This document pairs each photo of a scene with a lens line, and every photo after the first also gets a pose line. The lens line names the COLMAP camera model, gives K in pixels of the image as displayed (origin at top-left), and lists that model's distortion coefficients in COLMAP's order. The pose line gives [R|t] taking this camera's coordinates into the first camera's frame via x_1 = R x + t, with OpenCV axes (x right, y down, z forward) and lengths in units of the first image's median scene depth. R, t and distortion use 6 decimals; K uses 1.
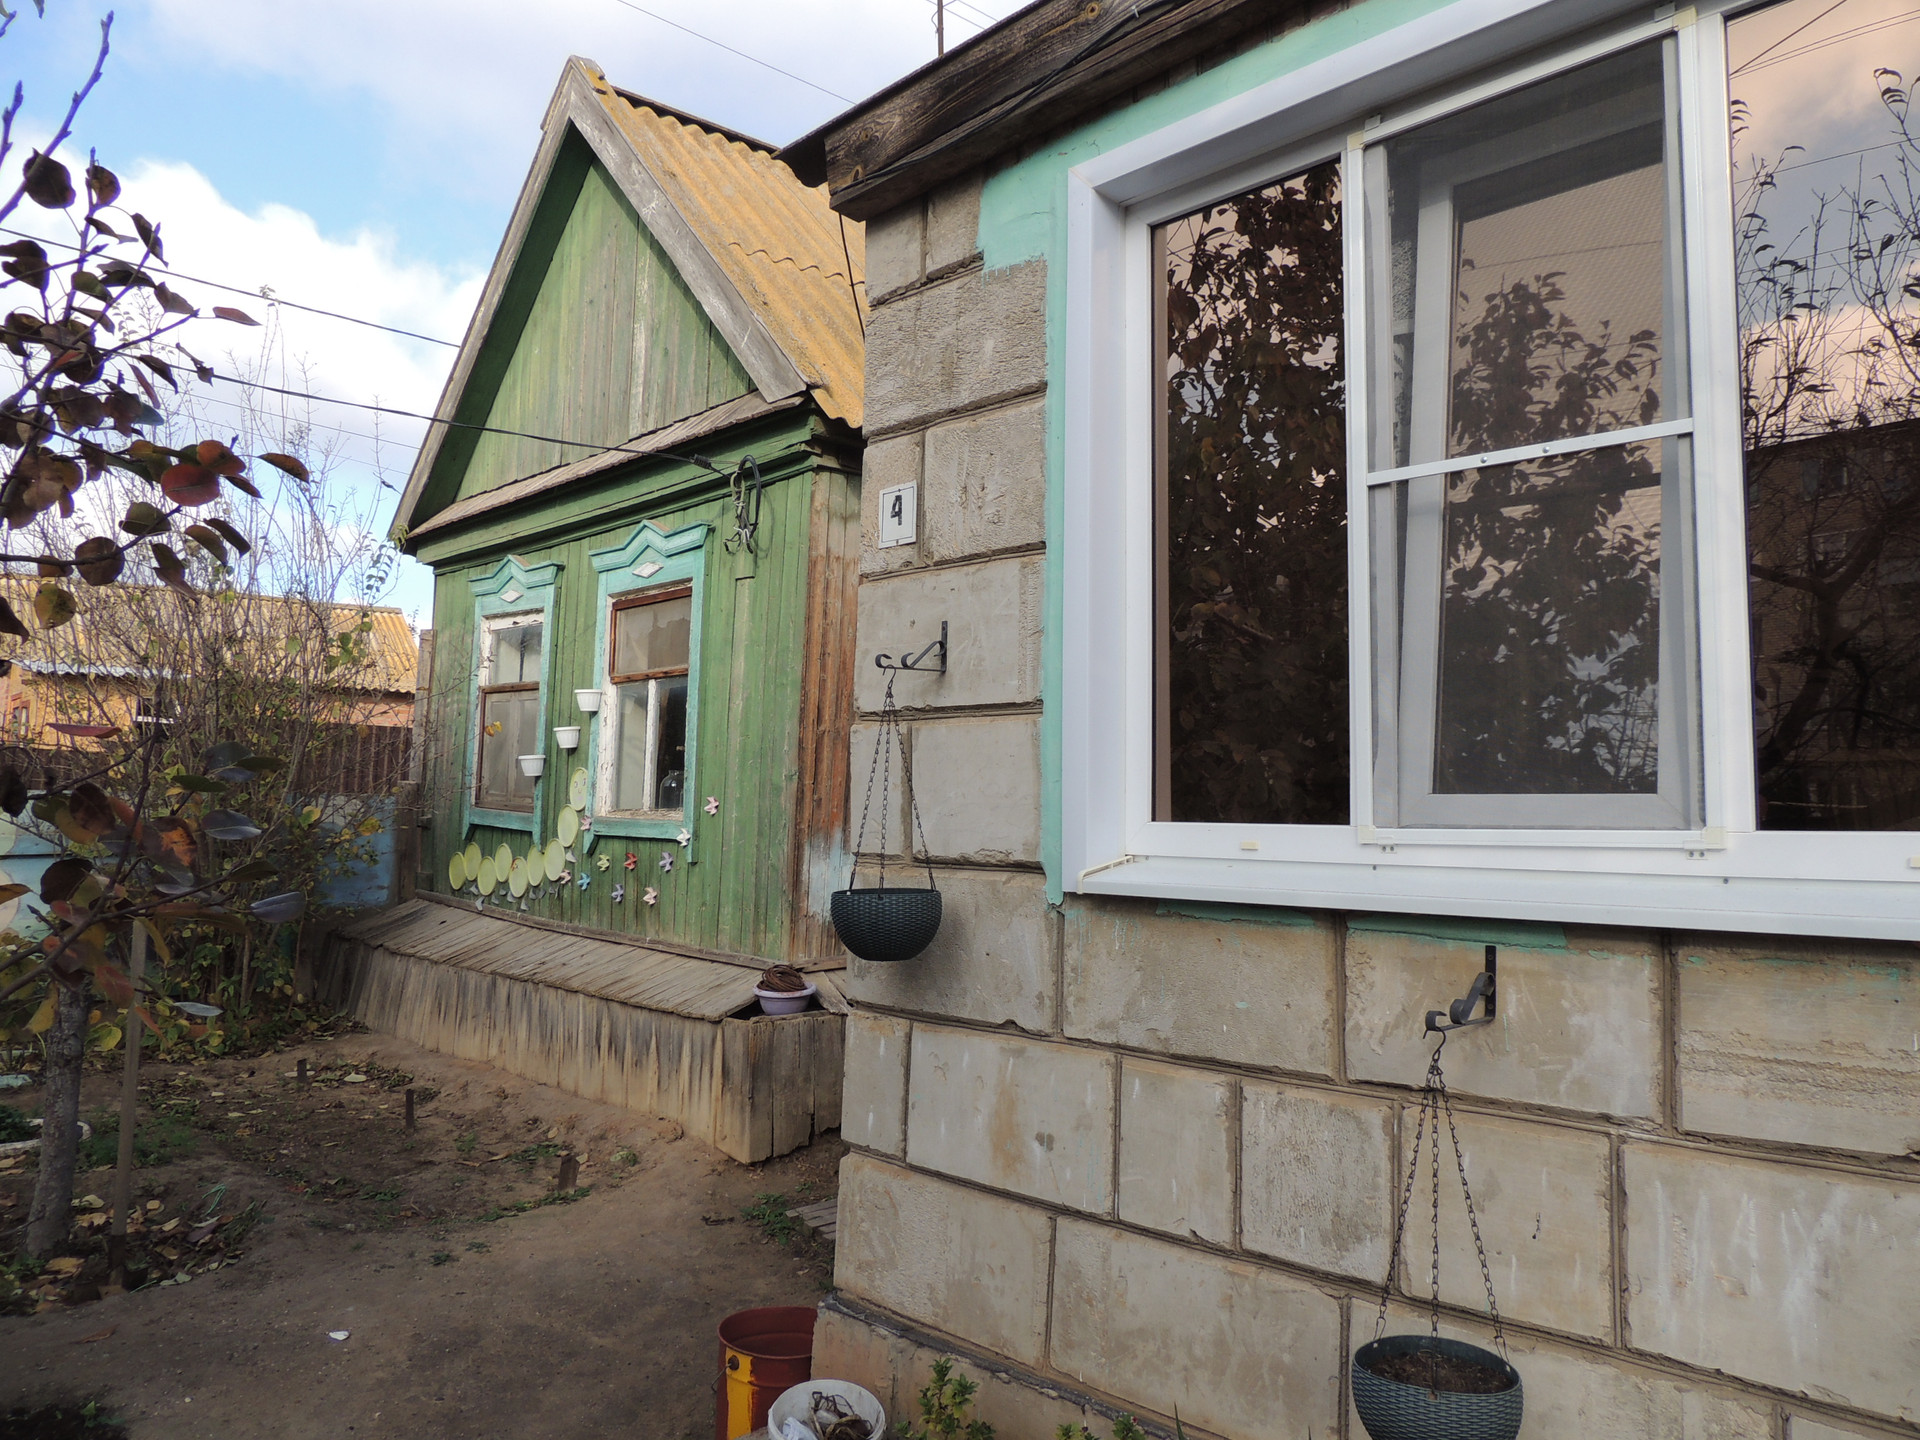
lens RADIAL K [[1369.4, 0, 955.1], [0, 1369.4, 726.7], [0, 0, 1]] dist [-0.024781, 0.008744]
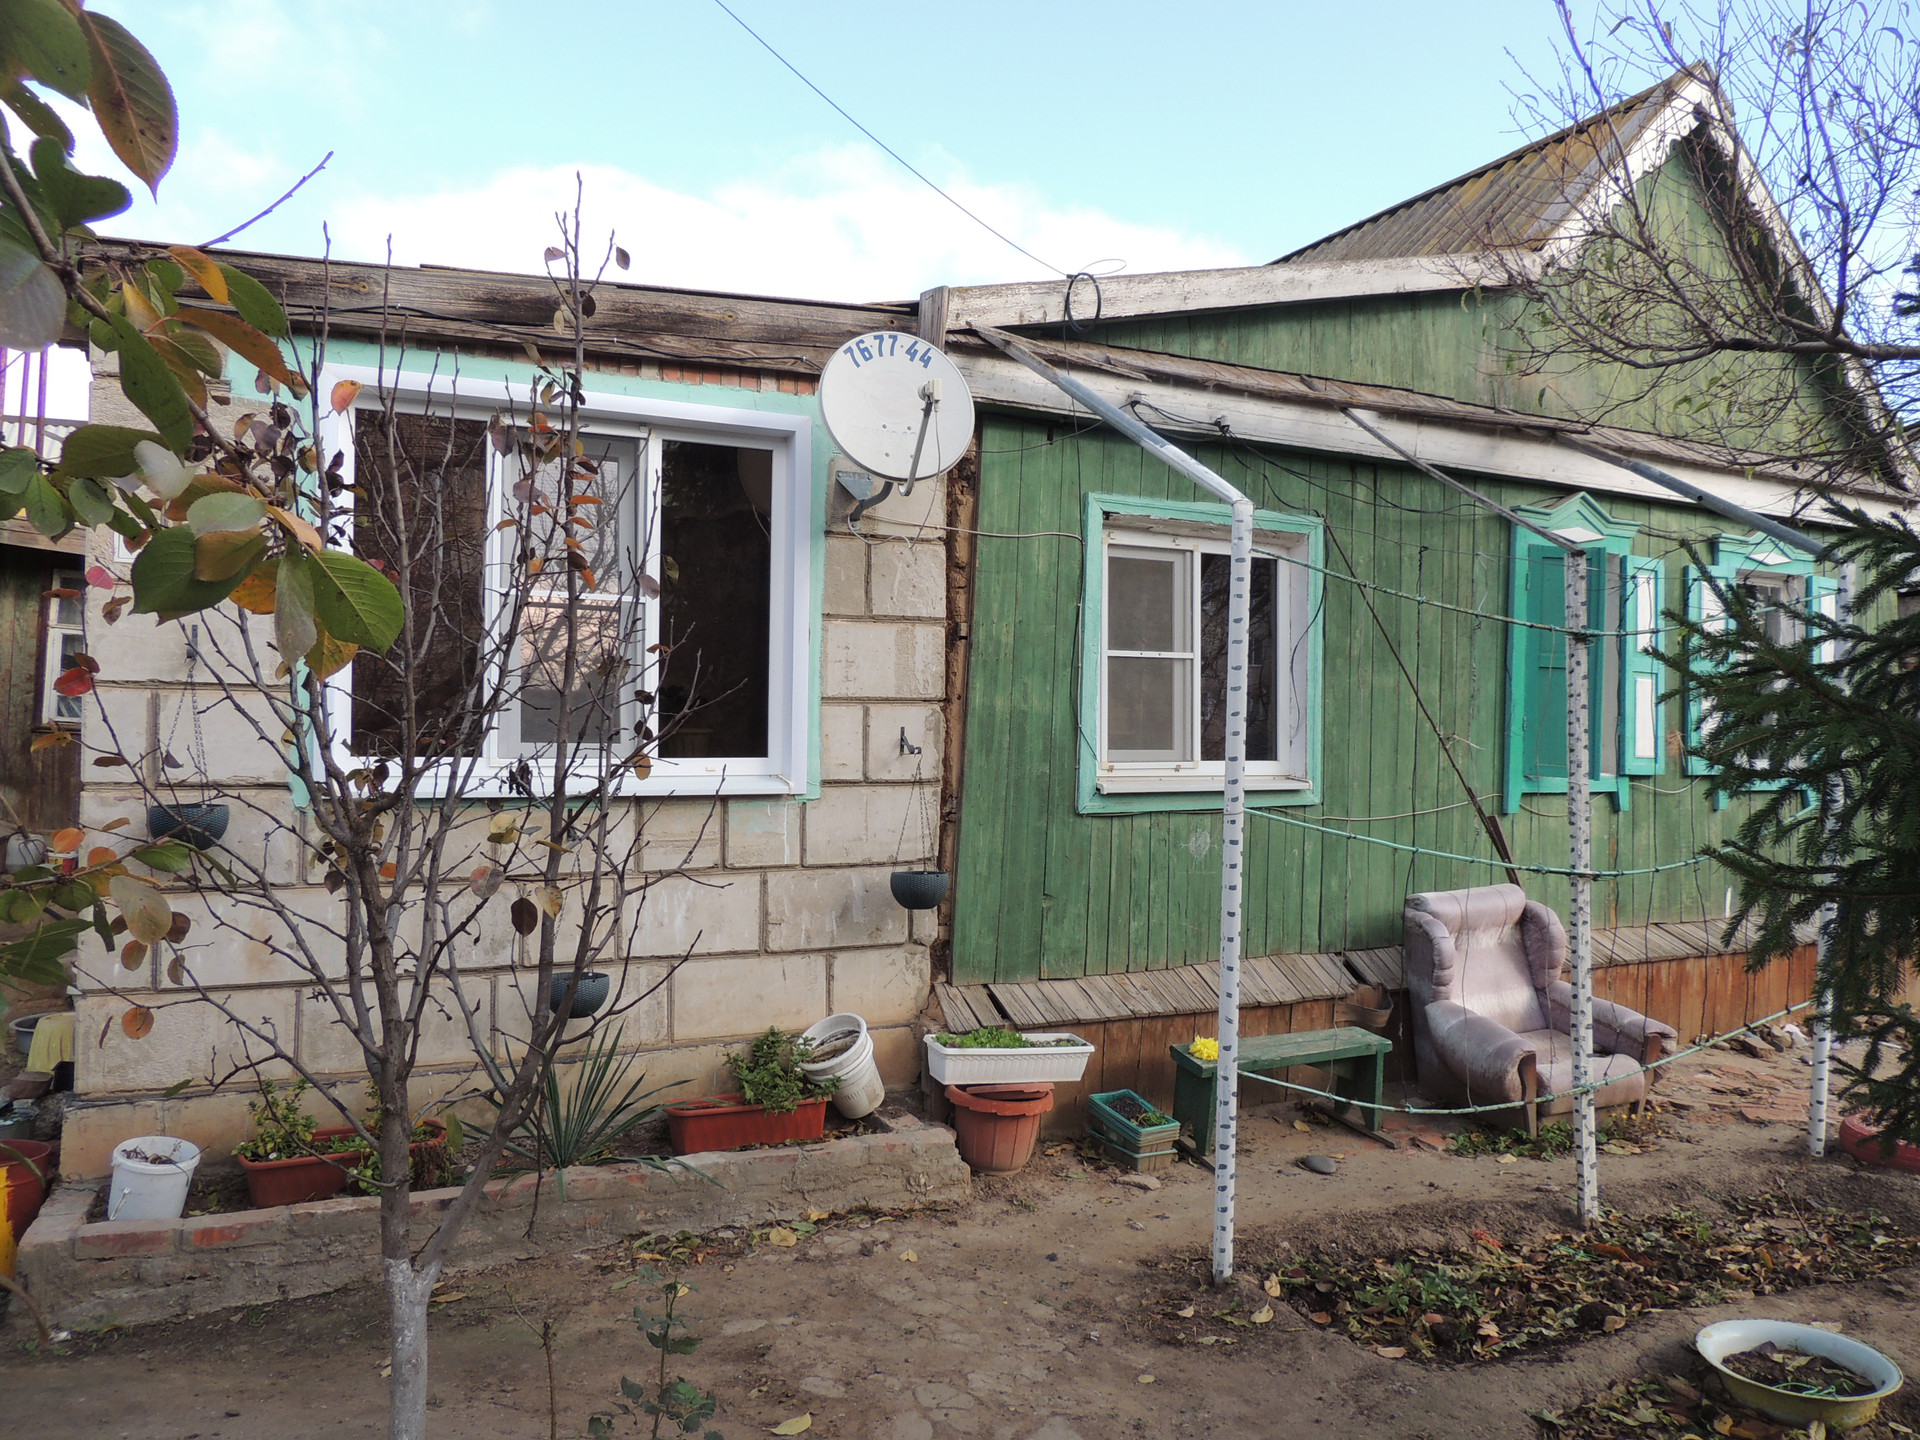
lens RADIAL K [[1369.4, 0, 958.3], [0, 1369.4, 724.9], [0, 0, 1]] dist [-0.024781, 0.008744]
pose [[0.322527, -0.003601, 0.946553, -1.142622], [-0.070494, 0.997124, 0.027813, -0.068413], [-0.943932, -0.075697, 0.321346, -0.270691]]
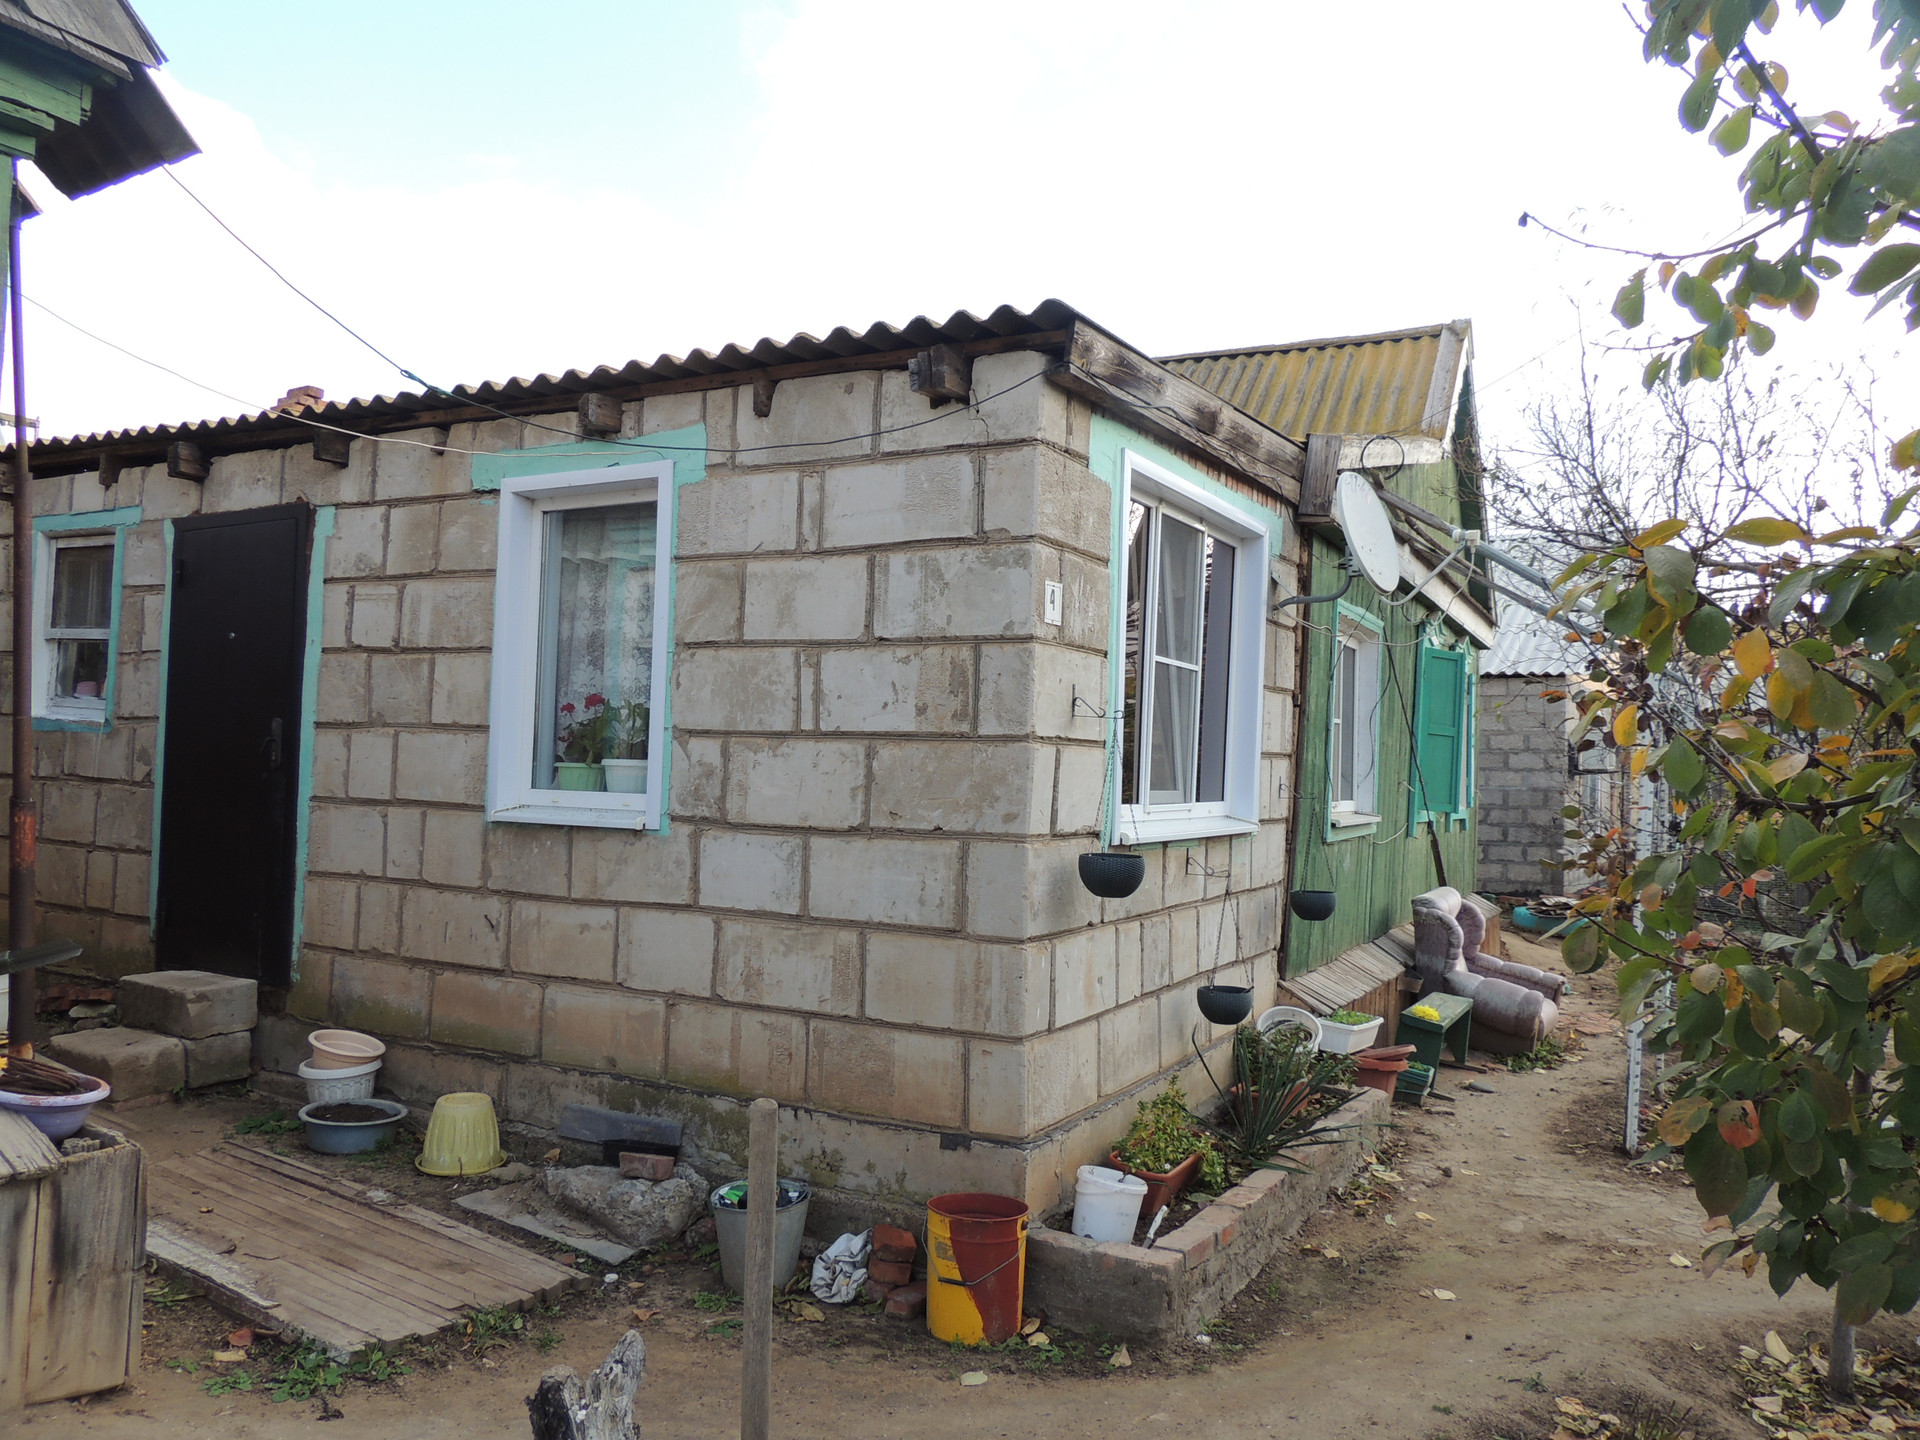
lens RADIAL K [[1369.4, 0, 965.3], [0, 1369.4, 721.8], [0, 0, 1]] dist [-0.024781, 0.008744]
pose [[-0.275728, 0.002938, 0.961231, -1.498265], [-0.105148, 0.993902, -0.033199, 0.032679], [-0.955467, -0.110225, -0.273738, 1.549768]]
